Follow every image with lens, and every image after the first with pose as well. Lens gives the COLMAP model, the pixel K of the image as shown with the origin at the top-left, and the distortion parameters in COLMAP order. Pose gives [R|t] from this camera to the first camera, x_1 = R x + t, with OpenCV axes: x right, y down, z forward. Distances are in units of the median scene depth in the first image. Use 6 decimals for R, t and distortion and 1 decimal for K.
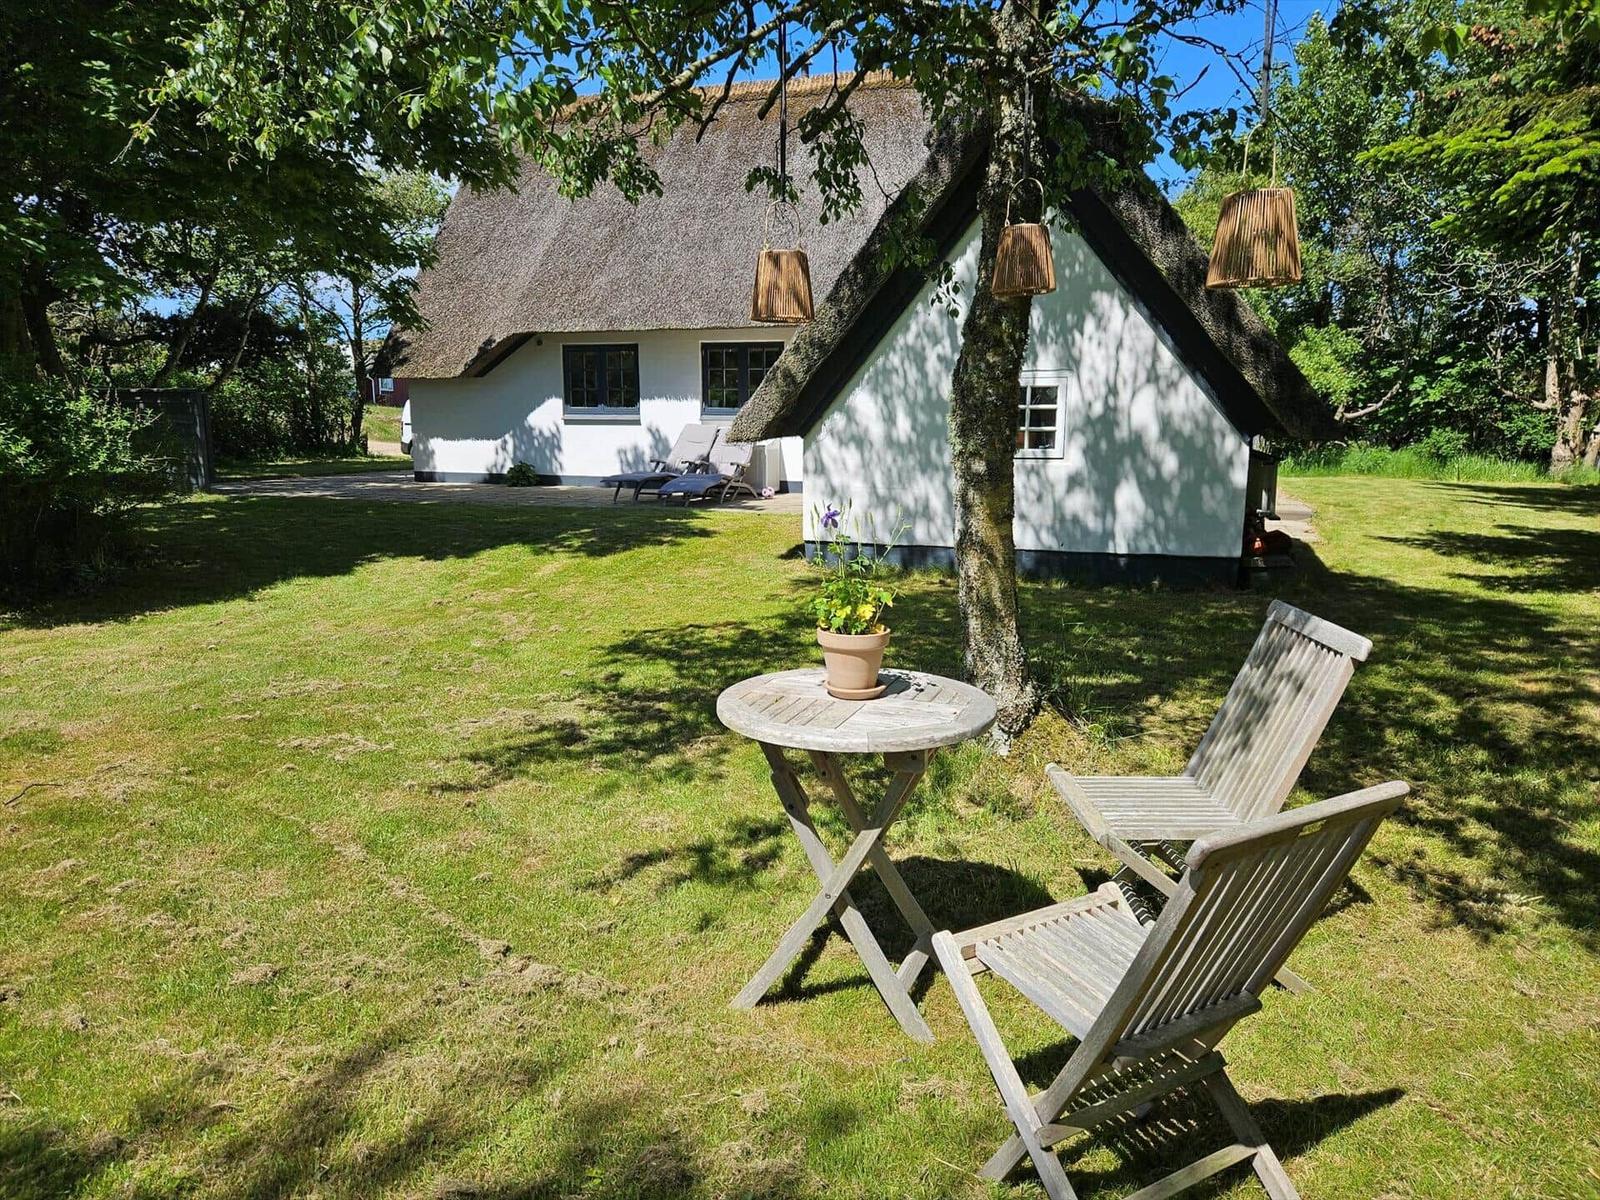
lens RADIAL K [[1067.6, 0, 808.6], [0, 1067.6, 603.9], [0, 0, 1]] dist [0.081686, -0.077413]
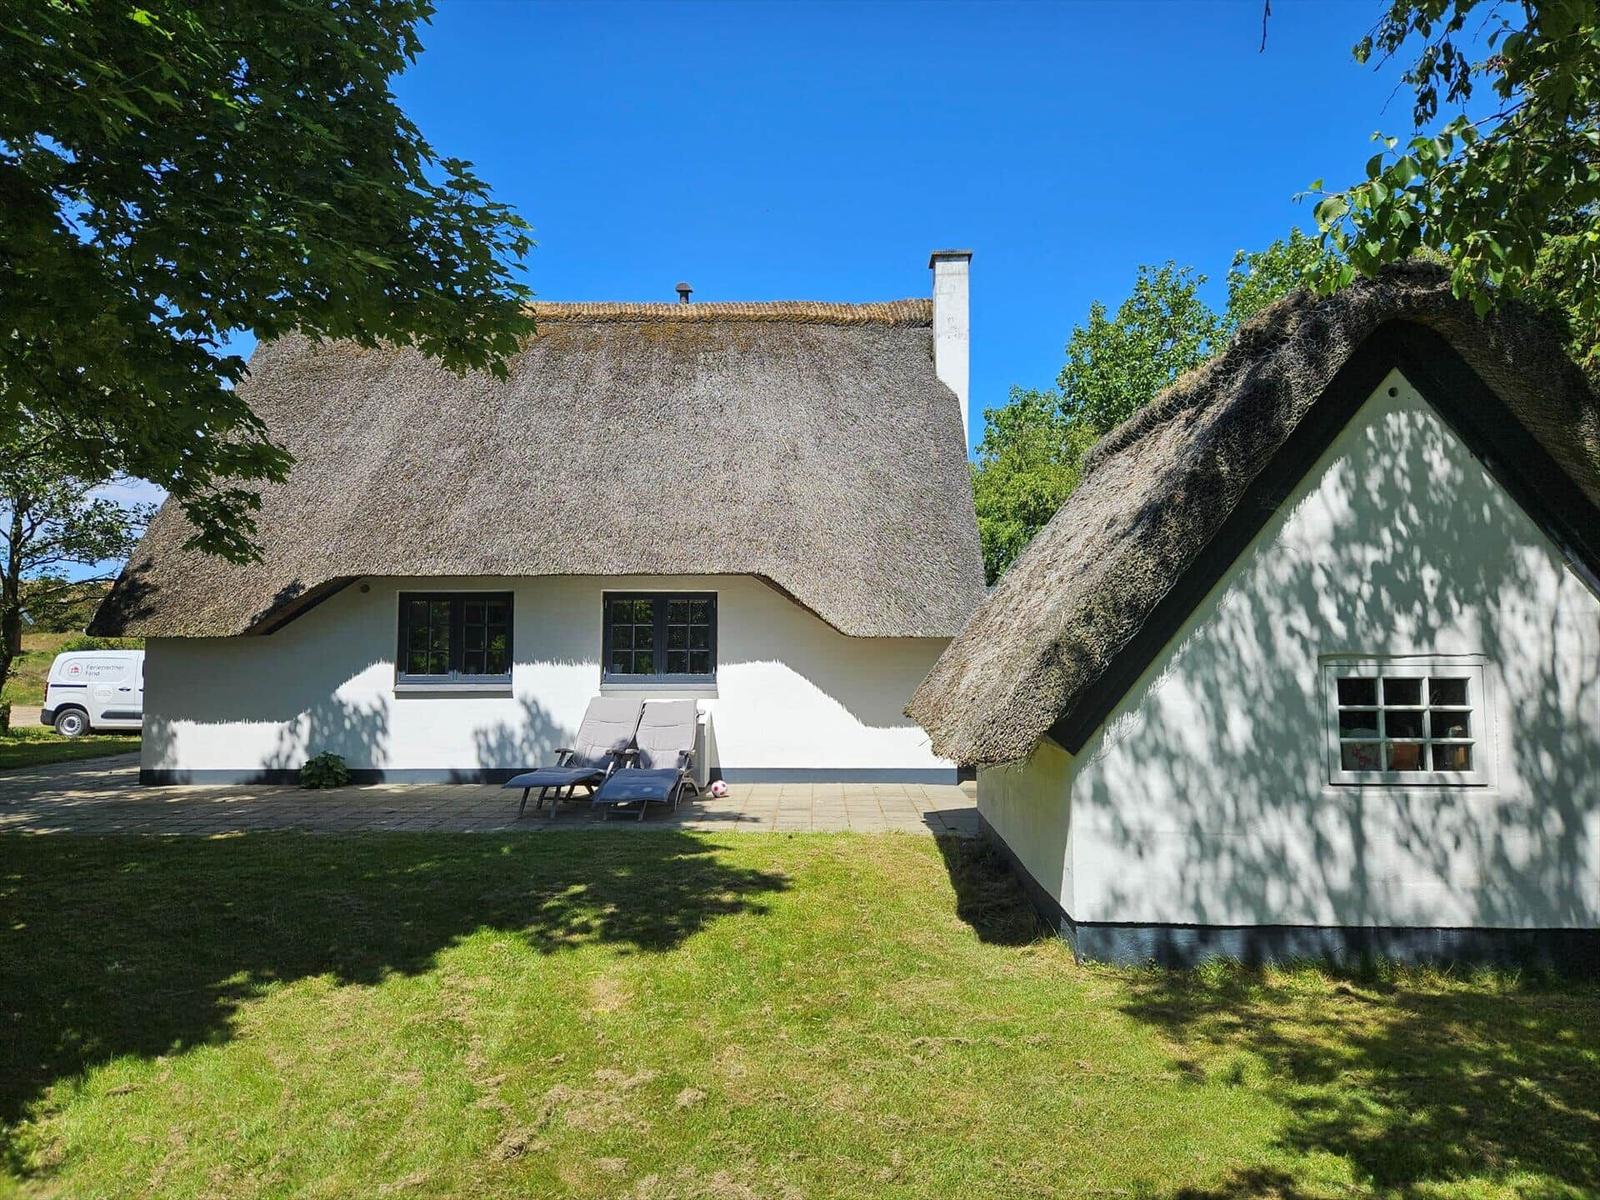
lens RADIAL K [[1043.0, 0, 808.3], [0, 1043.0, 609.1], [0, 0, 1]] dist [0.073360, -0.077834]
pose [[0.949698, 0.013609, 0.312872, -0.193029], [0.054989, 0.976287, -0.209381, -0.064182], [-0.308303, 0.216053, 0.926429, 0.252771]]
